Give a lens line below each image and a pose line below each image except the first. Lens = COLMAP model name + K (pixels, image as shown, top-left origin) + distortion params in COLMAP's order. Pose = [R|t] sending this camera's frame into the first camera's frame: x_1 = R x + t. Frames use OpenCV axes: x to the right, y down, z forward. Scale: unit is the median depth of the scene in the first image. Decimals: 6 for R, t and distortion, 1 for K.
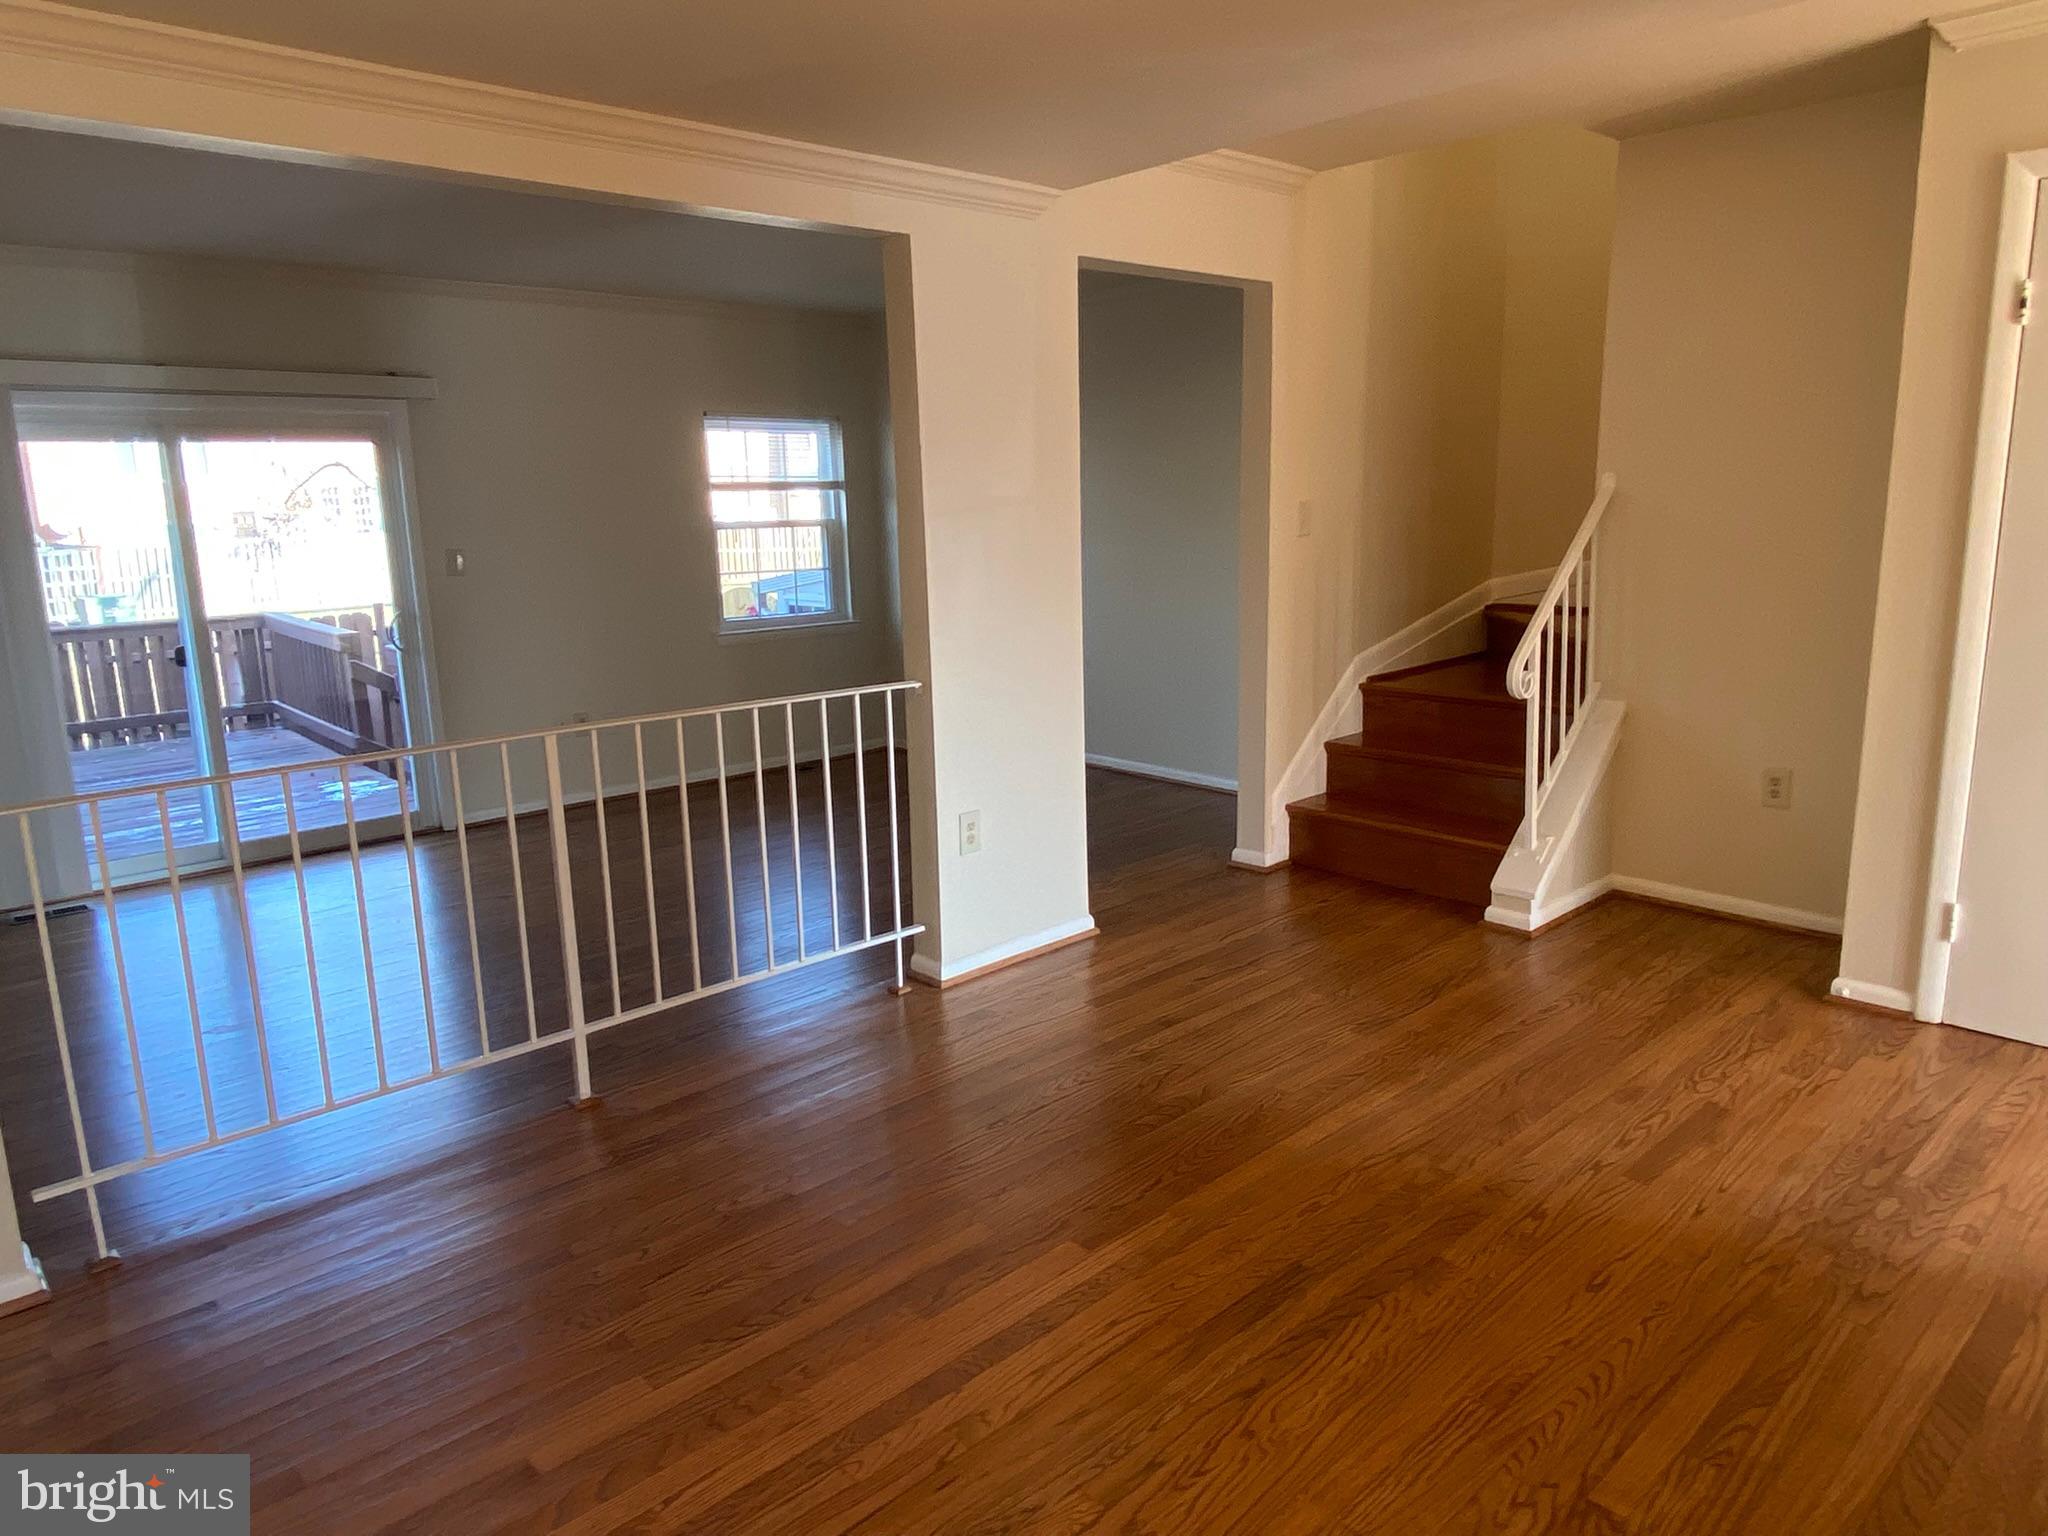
lens RADIAL K [[1306.5, 0, 1024.0], [0, 1306.5, 768.0], [0, 0, 1]] dist [0.067028, -0.077233]
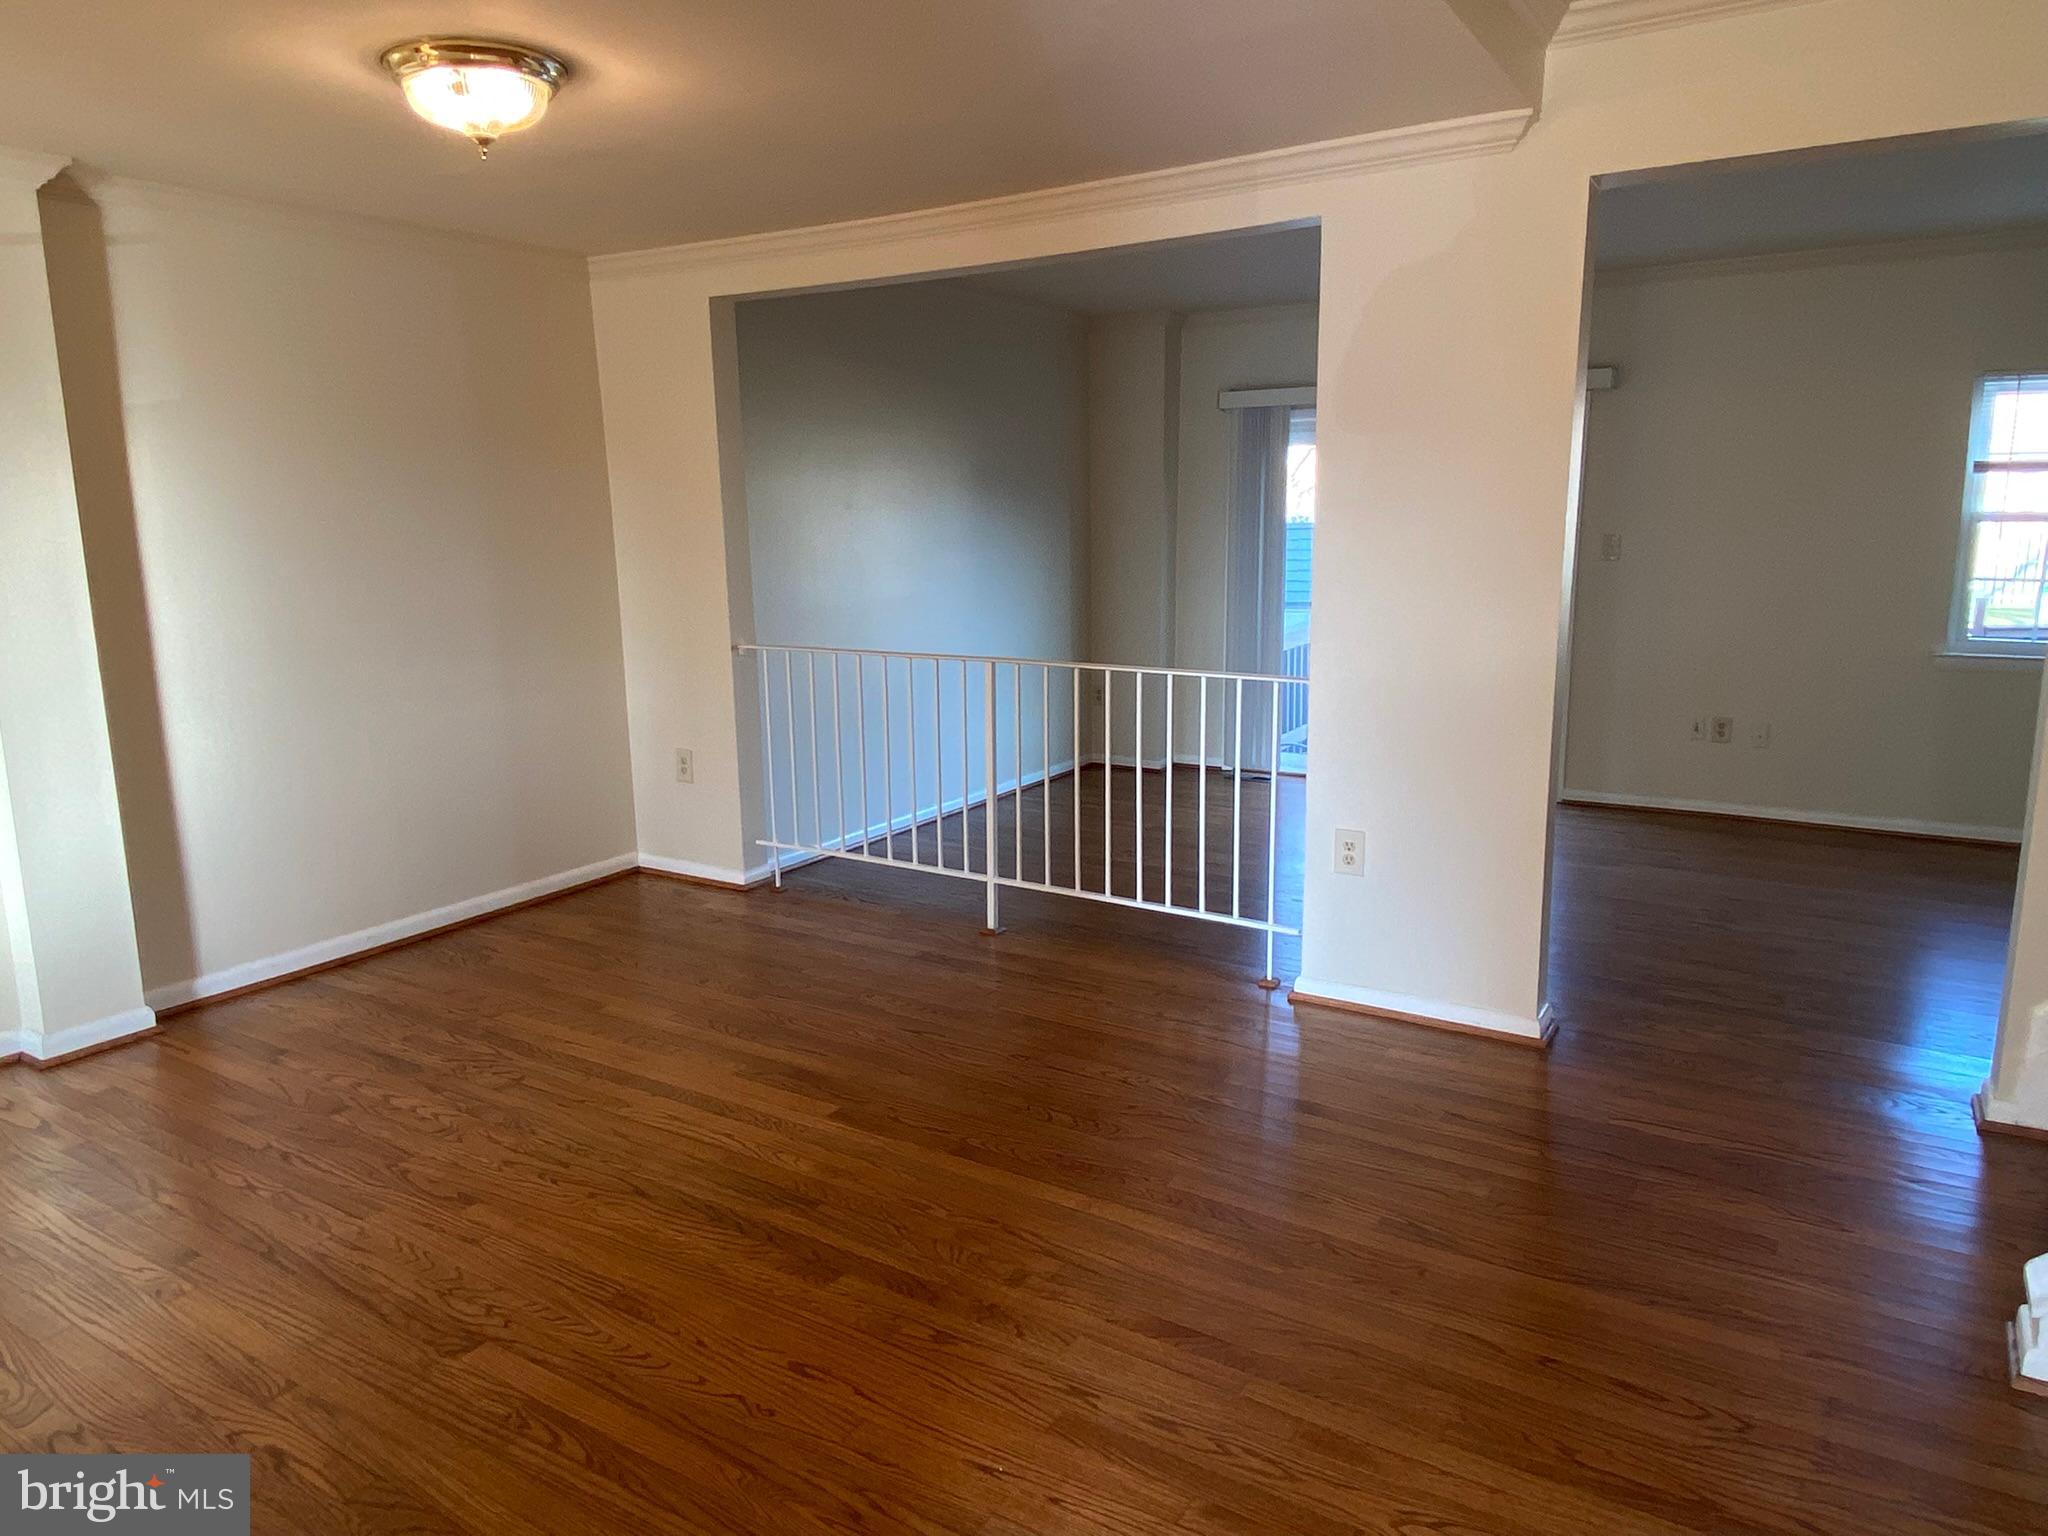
lens RADIAL K [[1306.5, 0, 1024.0], [0, 1306.5, 768.0], [0, 0, 1]] dist [0.067028, -0.077233]
pose [[0.254171, 0.203838, -0.945435, 1.054099], [-0.192507, 0.968641, 0.157087, -0.149848], [0.947807, 0.142076, 0.285441, 0.705840]]
